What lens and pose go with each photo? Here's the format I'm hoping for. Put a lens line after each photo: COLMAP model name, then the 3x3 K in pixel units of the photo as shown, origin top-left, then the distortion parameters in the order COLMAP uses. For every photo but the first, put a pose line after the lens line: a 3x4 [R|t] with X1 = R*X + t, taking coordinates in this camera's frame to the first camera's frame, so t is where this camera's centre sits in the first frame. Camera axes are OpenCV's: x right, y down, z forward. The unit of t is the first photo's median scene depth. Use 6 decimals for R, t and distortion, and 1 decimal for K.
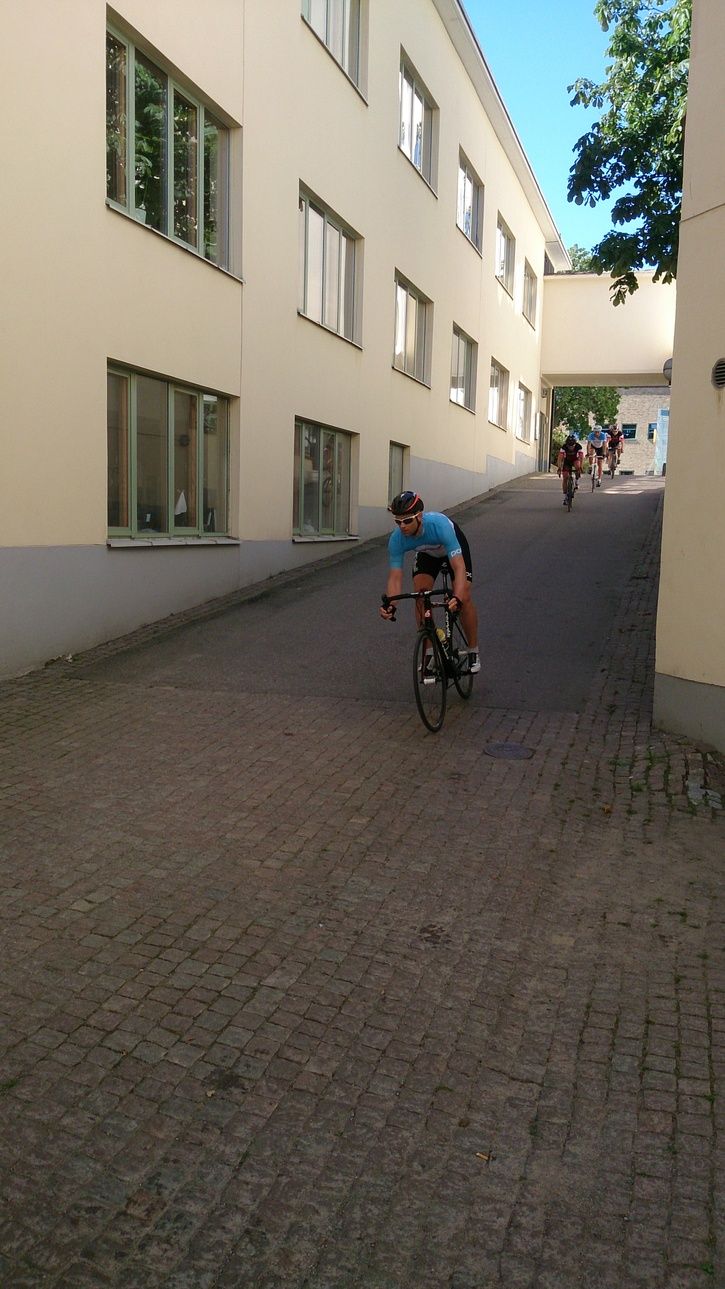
lens RADIAL K [[1334.4, 0, 447.3], [0, 1334.4, 706.6], [0, 0, 1]] dist [0.096302, -0.170858]
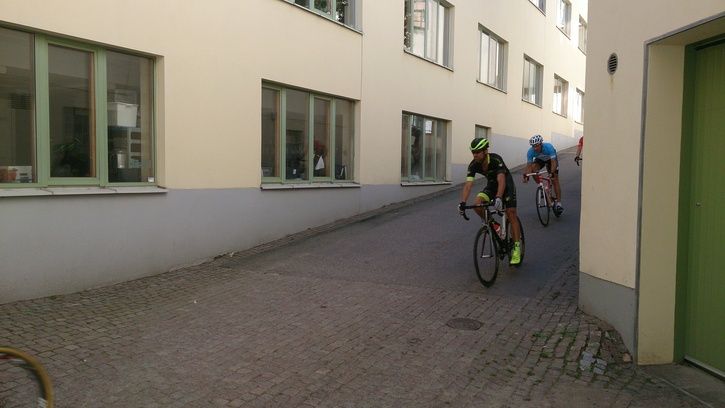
lens RADIAL K [[758.9, 0, 363.2], [0, 758.9, 209.0], [0, 0, 1]] dist [0.113902, -0.175445]
pose [[0.966567, -0.002484, -0.256403, 0.141737], [-0.021452, 0.995664, -0.090512, -0.012725], [0.255516, 0.092987, 0.962323, 0.144438]]
